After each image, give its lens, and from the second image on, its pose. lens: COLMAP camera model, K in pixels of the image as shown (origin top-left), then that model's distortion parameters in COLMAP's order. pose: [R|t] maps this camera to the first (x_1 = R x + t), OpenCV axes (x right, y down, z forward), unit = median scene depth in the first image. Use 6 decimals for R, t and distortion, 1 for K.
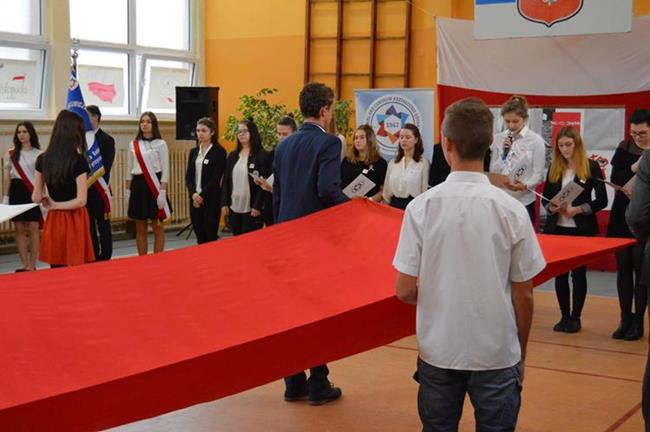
lens RADIAL K [[961.2, 0, 345.4], [0, 961.2, 216.5], [0, 0, 1]] dist [0.017074, 0.000000]
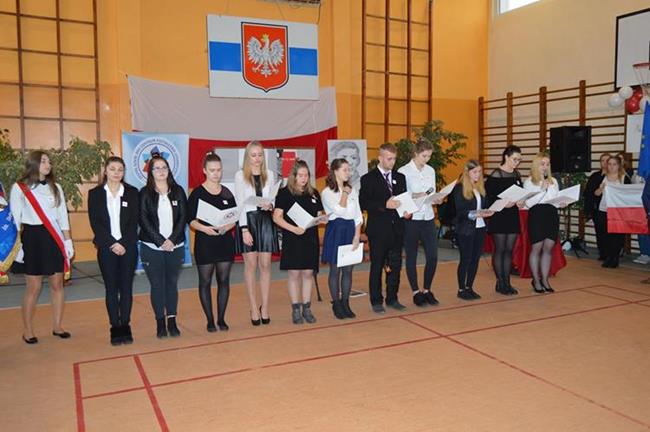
lens RADIAL K [[548.3, 0, 320.2], [0, 548.3, 208.5], [0, 0, 1]] dist [-0.008978, -0.007569]
pose [[0.548137, -0.085362, 0.832021, -0.407337], [0.095010, 0.994694, 0.039459, -0.046759], [-0.830974, 0.057422, 0.553339, 0.463869]]
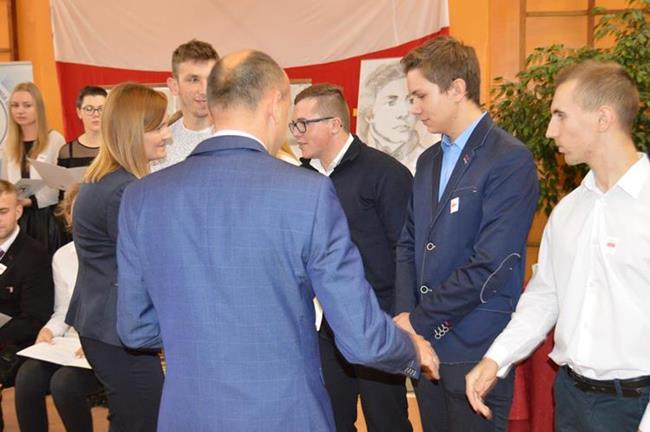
lens RADIAL K [[826.6, 0, 323.4], [0, 826.6, 217.0], [0, 0, 1]] dist [-0.036284, 0.000000]
pose [[0.950836, -0.069937, 0.301695, 0.103116], [0.062424, 0.997454, 0.034486, -0.033439], [-0.303339, -0.013958, 0.952781, 0.394176]]
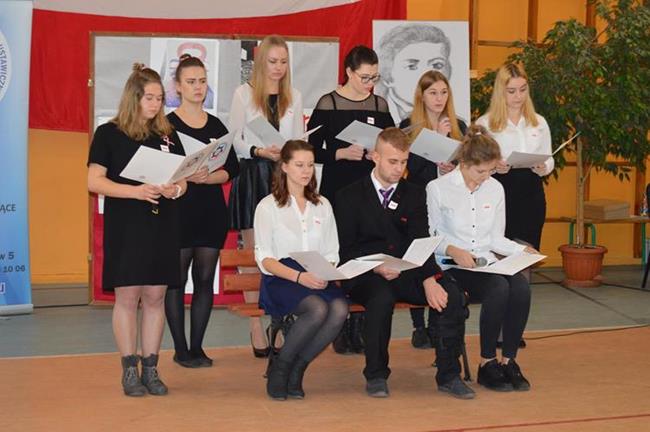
lens RADIAL K [[1456.5, 0, 328.2], [0, 1456.5, 214.2], [0, 0, 1]] dist [0.059217, 0.000000]
pose [[0.624581, -0.074541, 0.777394, -0.436756], [0.068397, 0.996831, 0.040630, -0.034624], [-0.777959, 0.027794, 0.627700, 0.361307]]
